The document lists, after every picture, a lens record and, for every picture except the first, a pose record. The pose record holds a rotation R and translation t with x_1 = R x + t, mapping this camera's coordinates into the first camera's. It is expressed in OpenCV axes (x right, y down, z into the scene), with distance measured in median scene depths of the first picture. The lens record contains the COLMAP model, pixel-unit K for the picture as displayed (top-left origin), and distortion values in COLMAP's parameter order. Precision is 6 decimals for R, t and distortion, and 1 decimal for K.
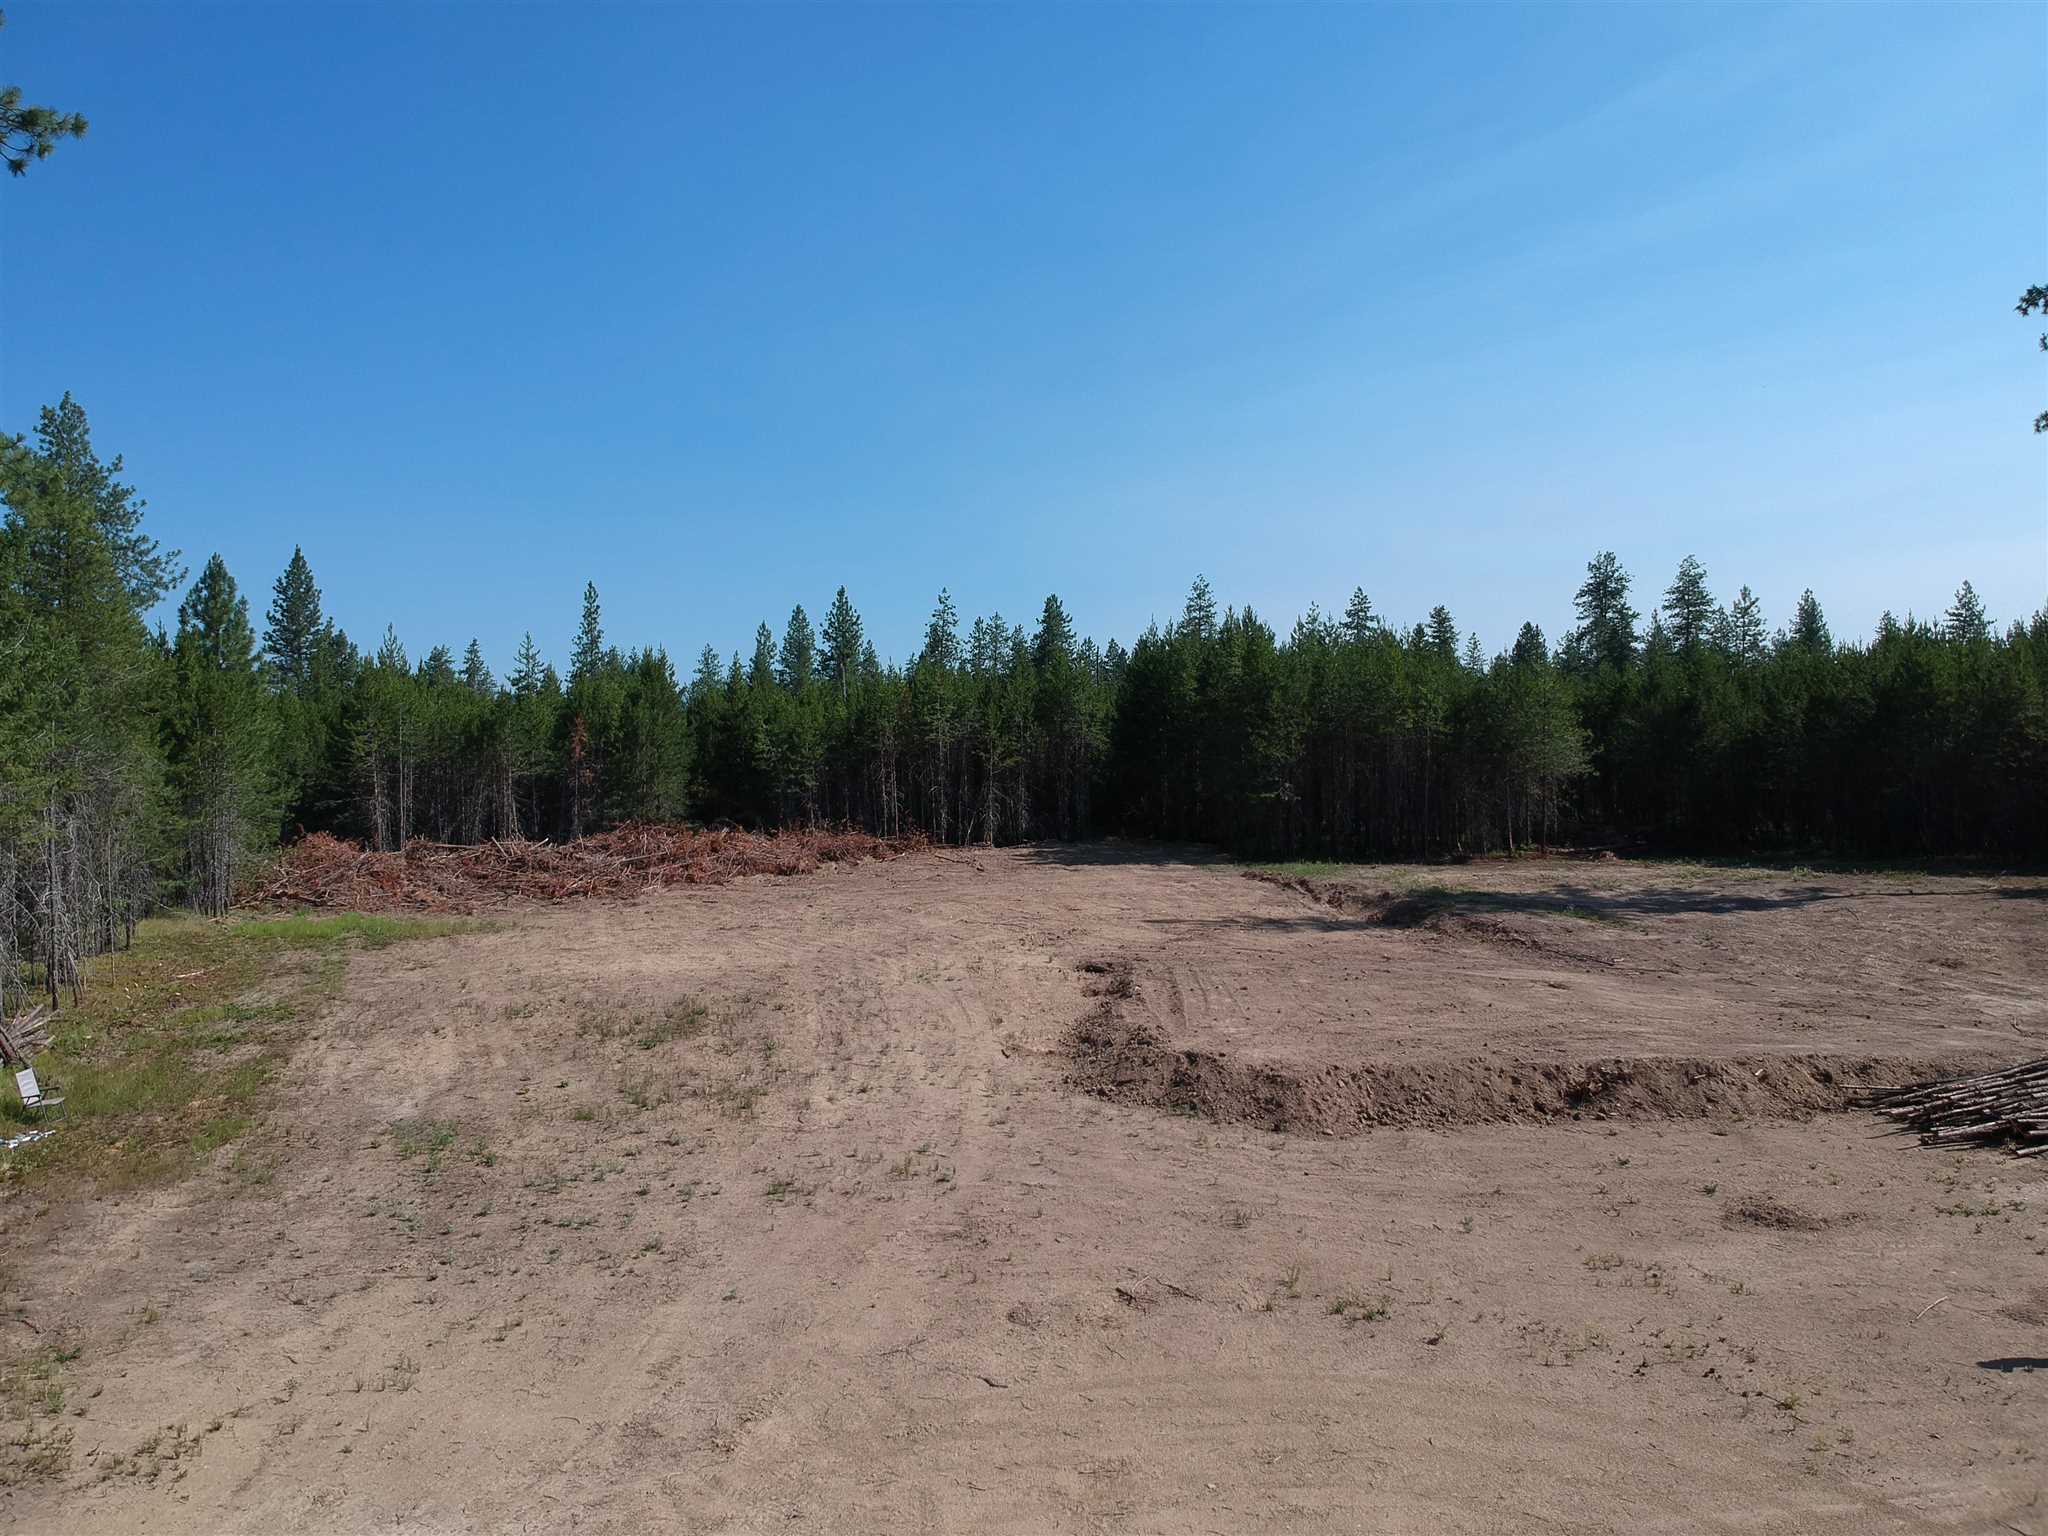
lens RADIAL K [[1500.4, 0, 1009.8], [0, 1500.4, 779.5], [0, 0, 1]] dist [0.084448, -0.156884]
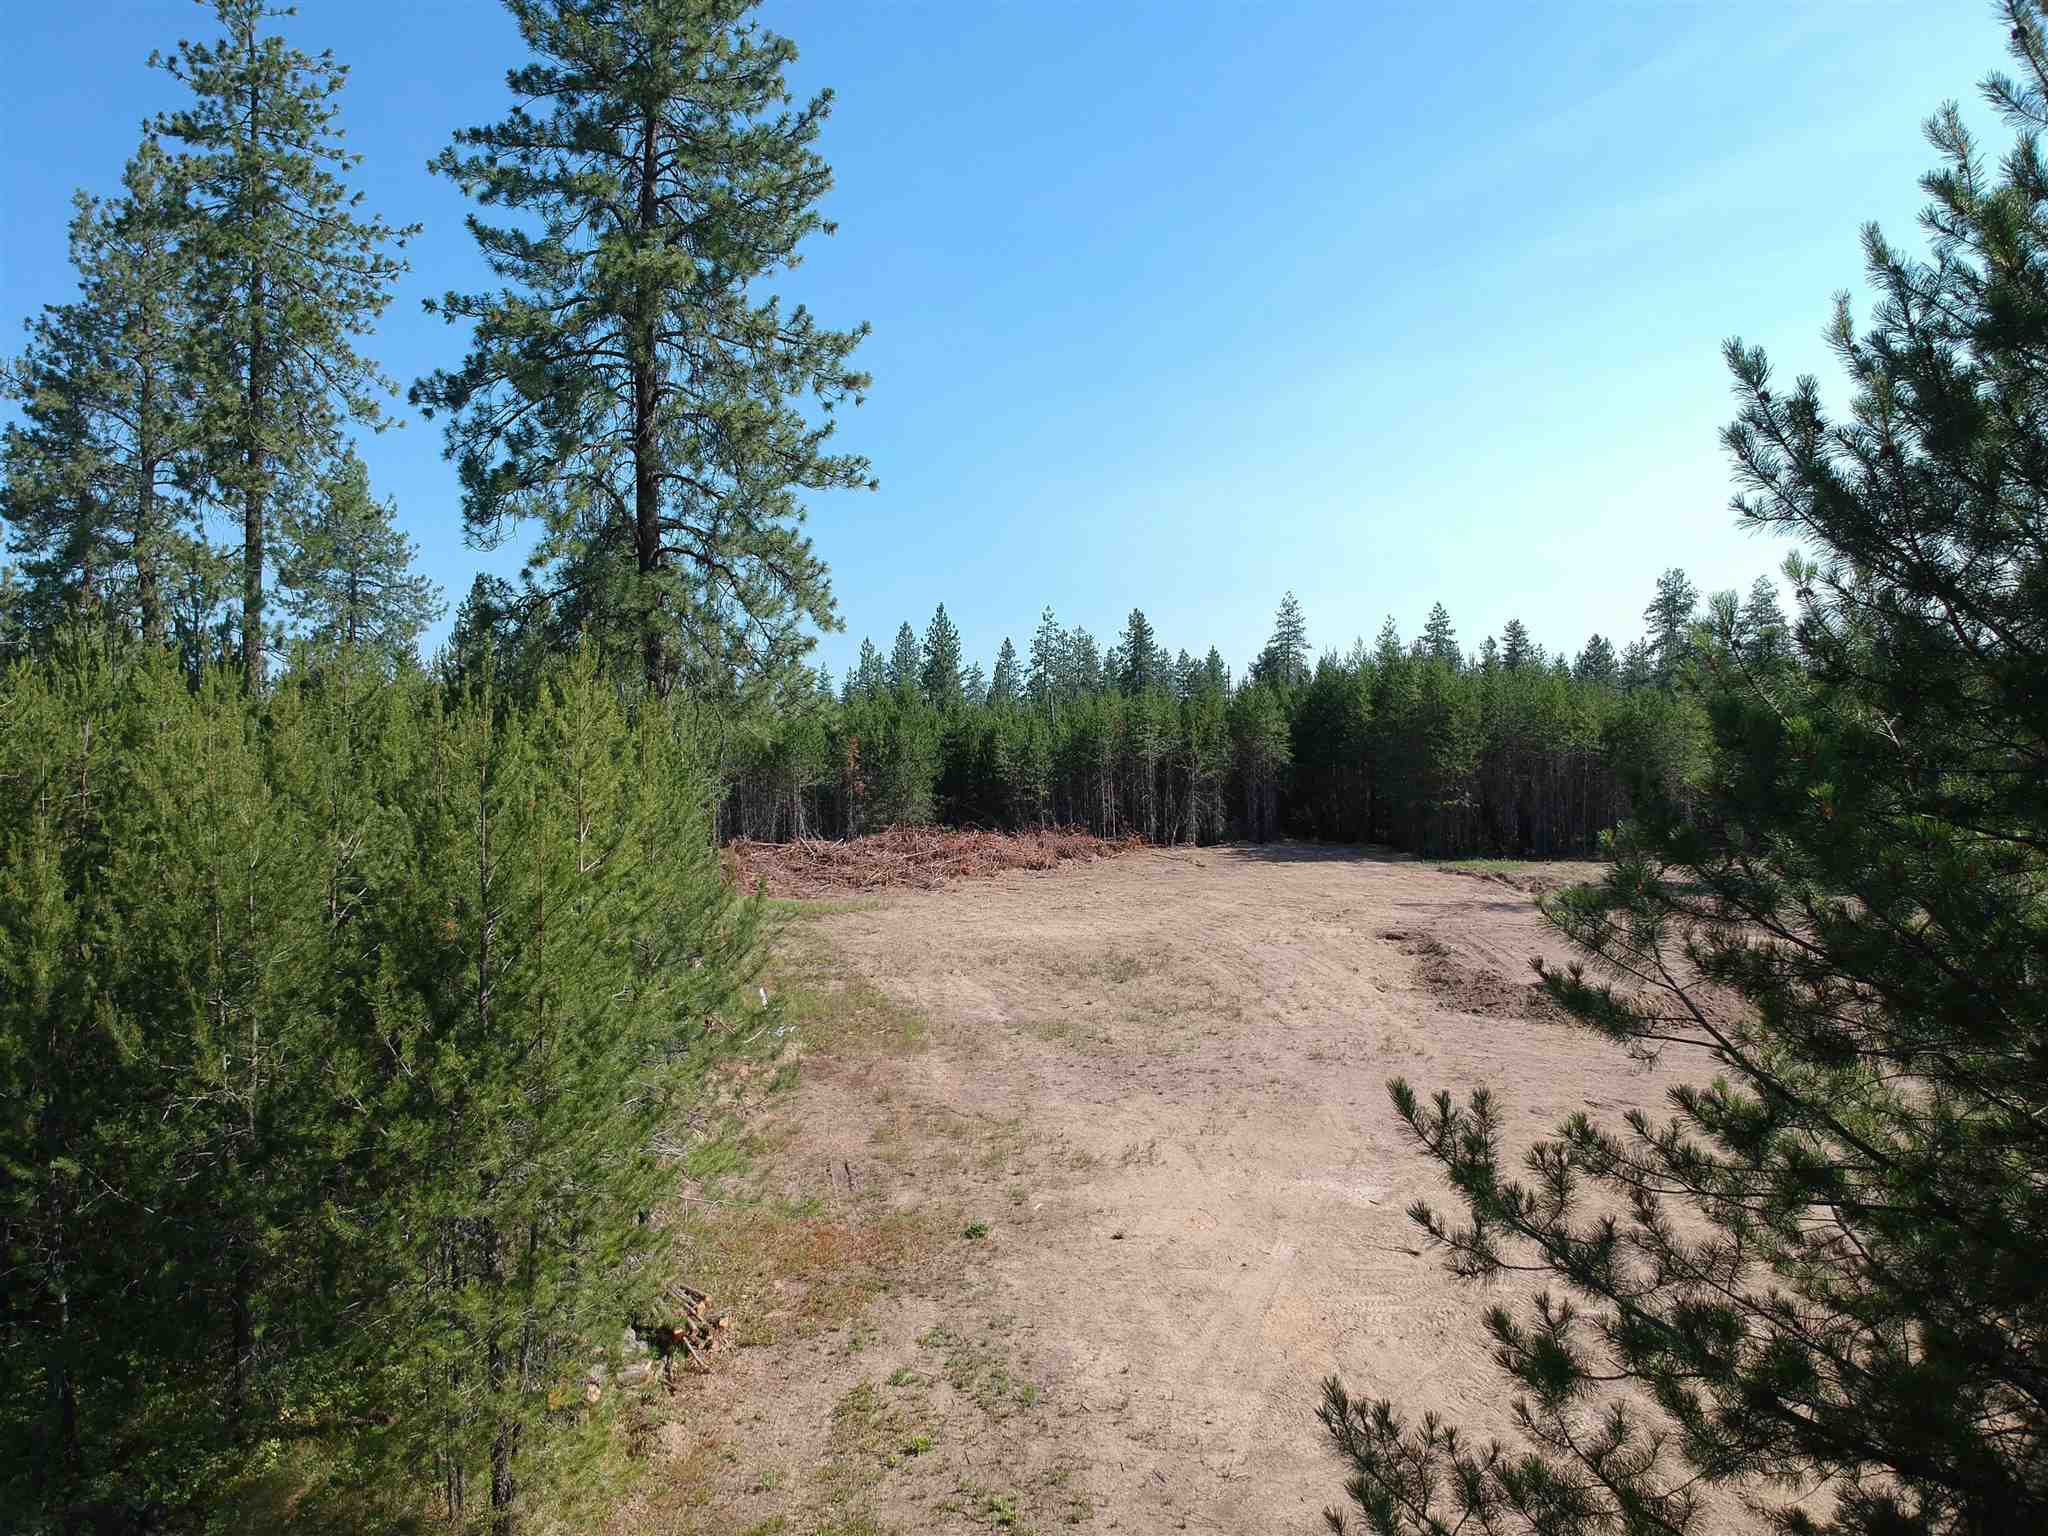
lens RADIAL K [[1500.4, 0, 1005.4], [0, 1500.4, 771.7], [0, 0, 1]] dist [0.084448, -0.156884]
pose [[0.999700, 0.000030, -0.024500, -0.140540], [-0.000233, 0.999966, -0.008258, -0.003994], [0.024499, 0.008261, 0.999666, -0.185247]]
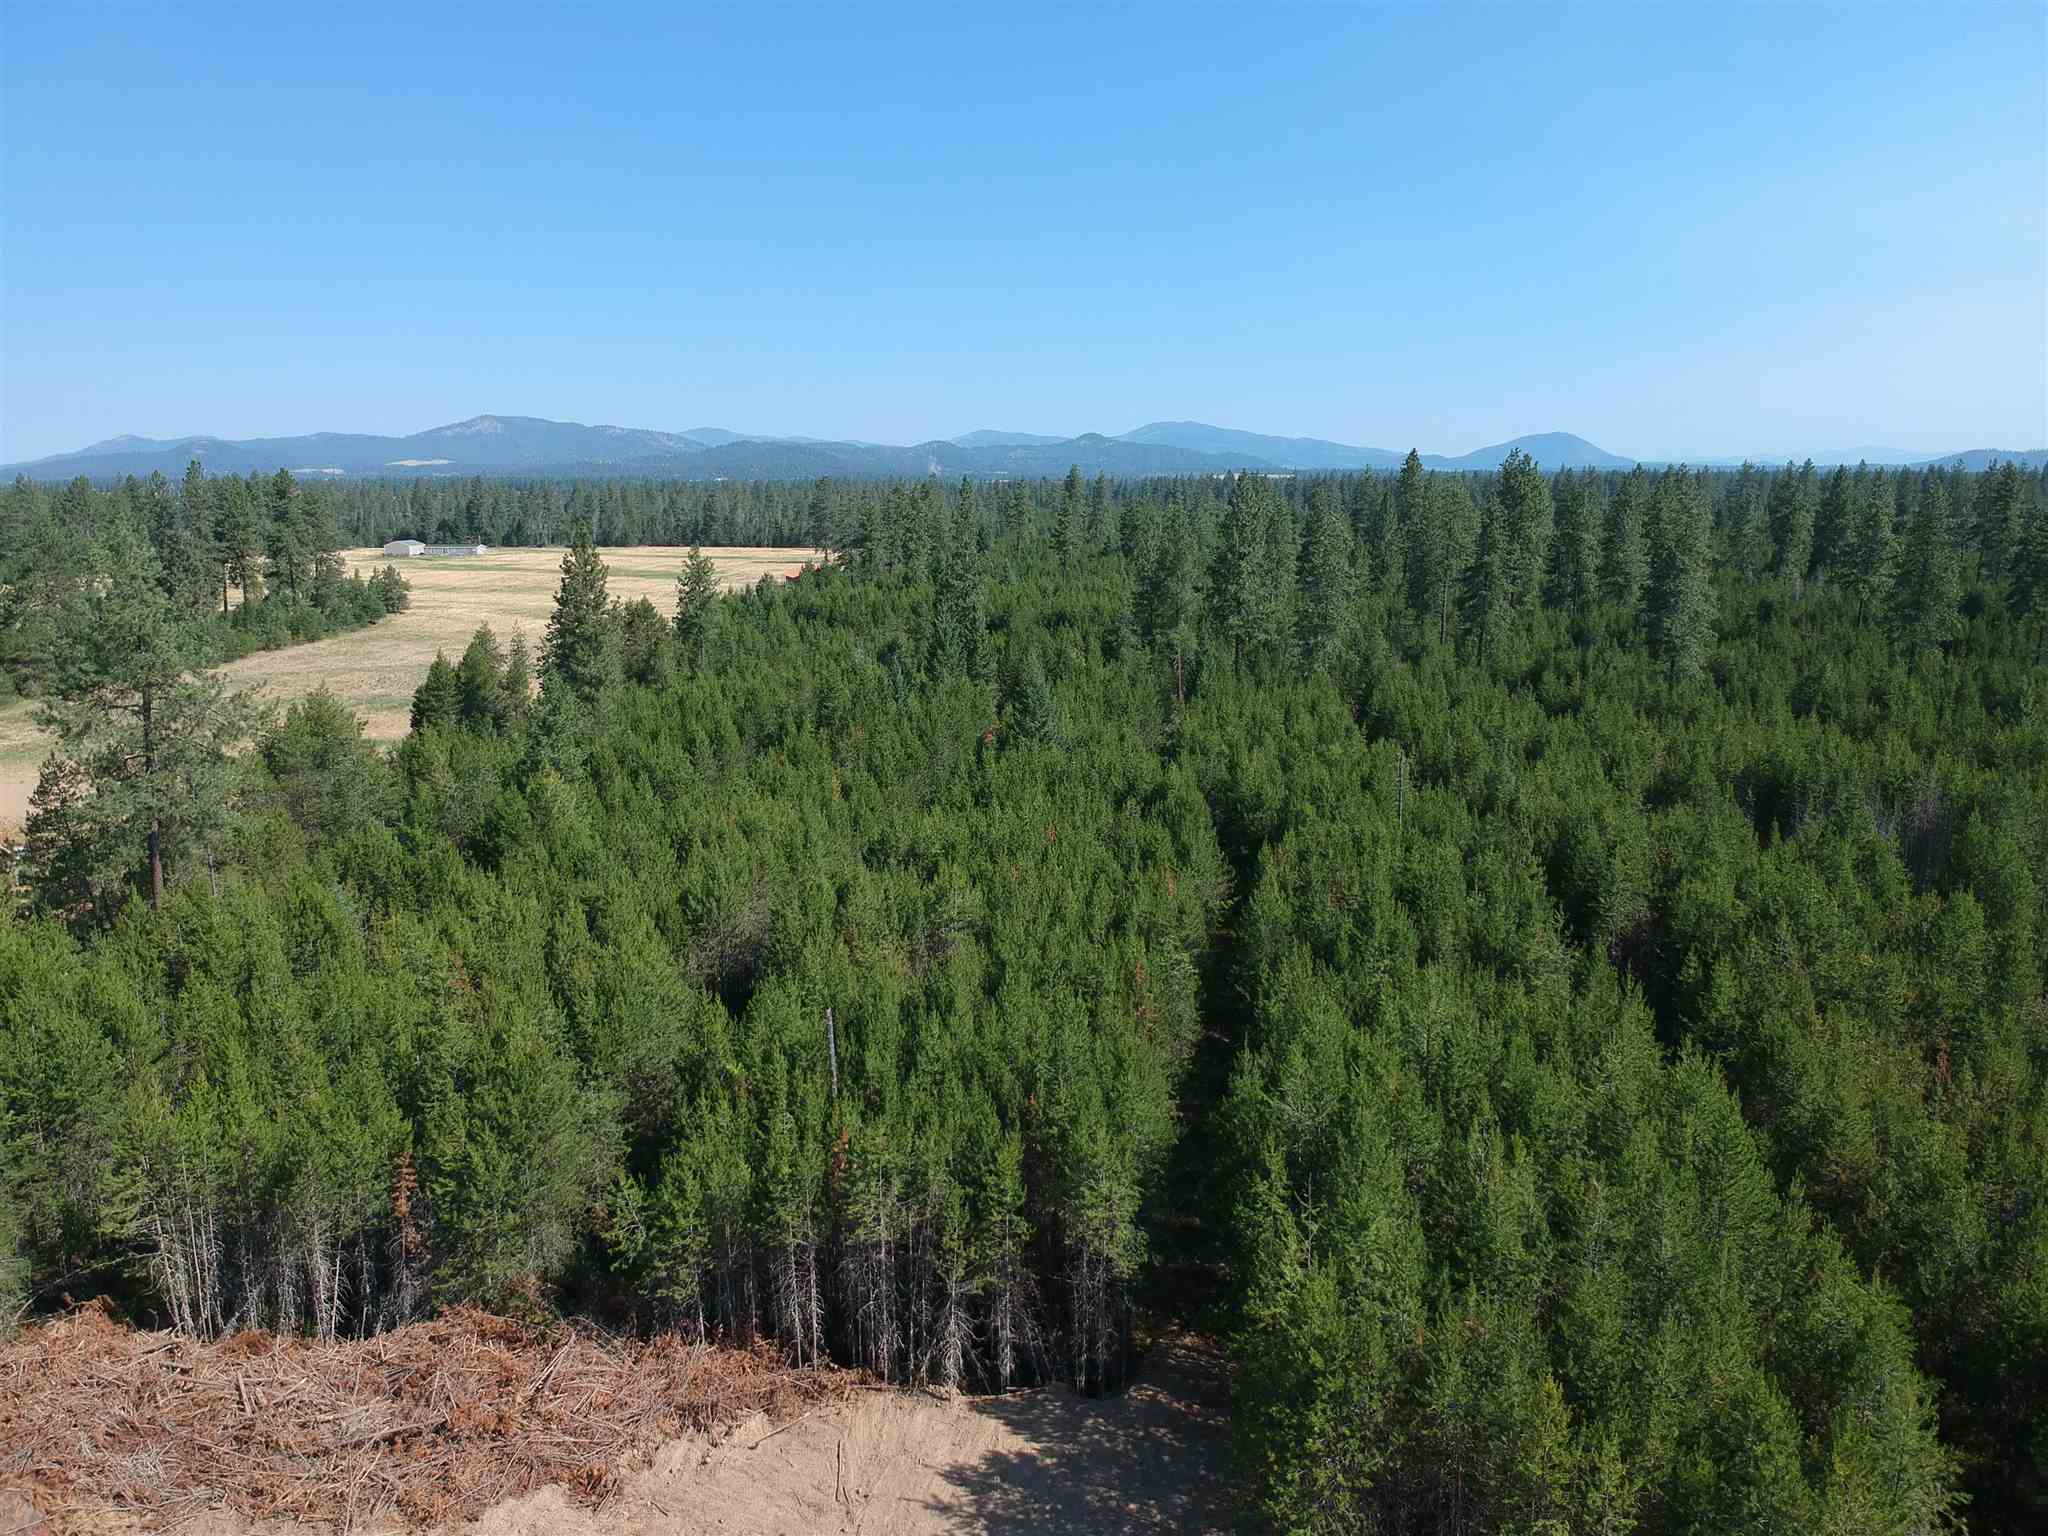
lens RADIAL K [[1500.4, 0, 1006.4], [0, 1500.4, 781.9], [0, 0, 1]] dist [0.084448, -0.156884]
pose [[0.937300, 0.065523, -0.342309, 0.235745], [-0.004811, 0.984508, 0.175276, -0.363043], [0.348490, -0.162639, 0.923094, 0.474817]]
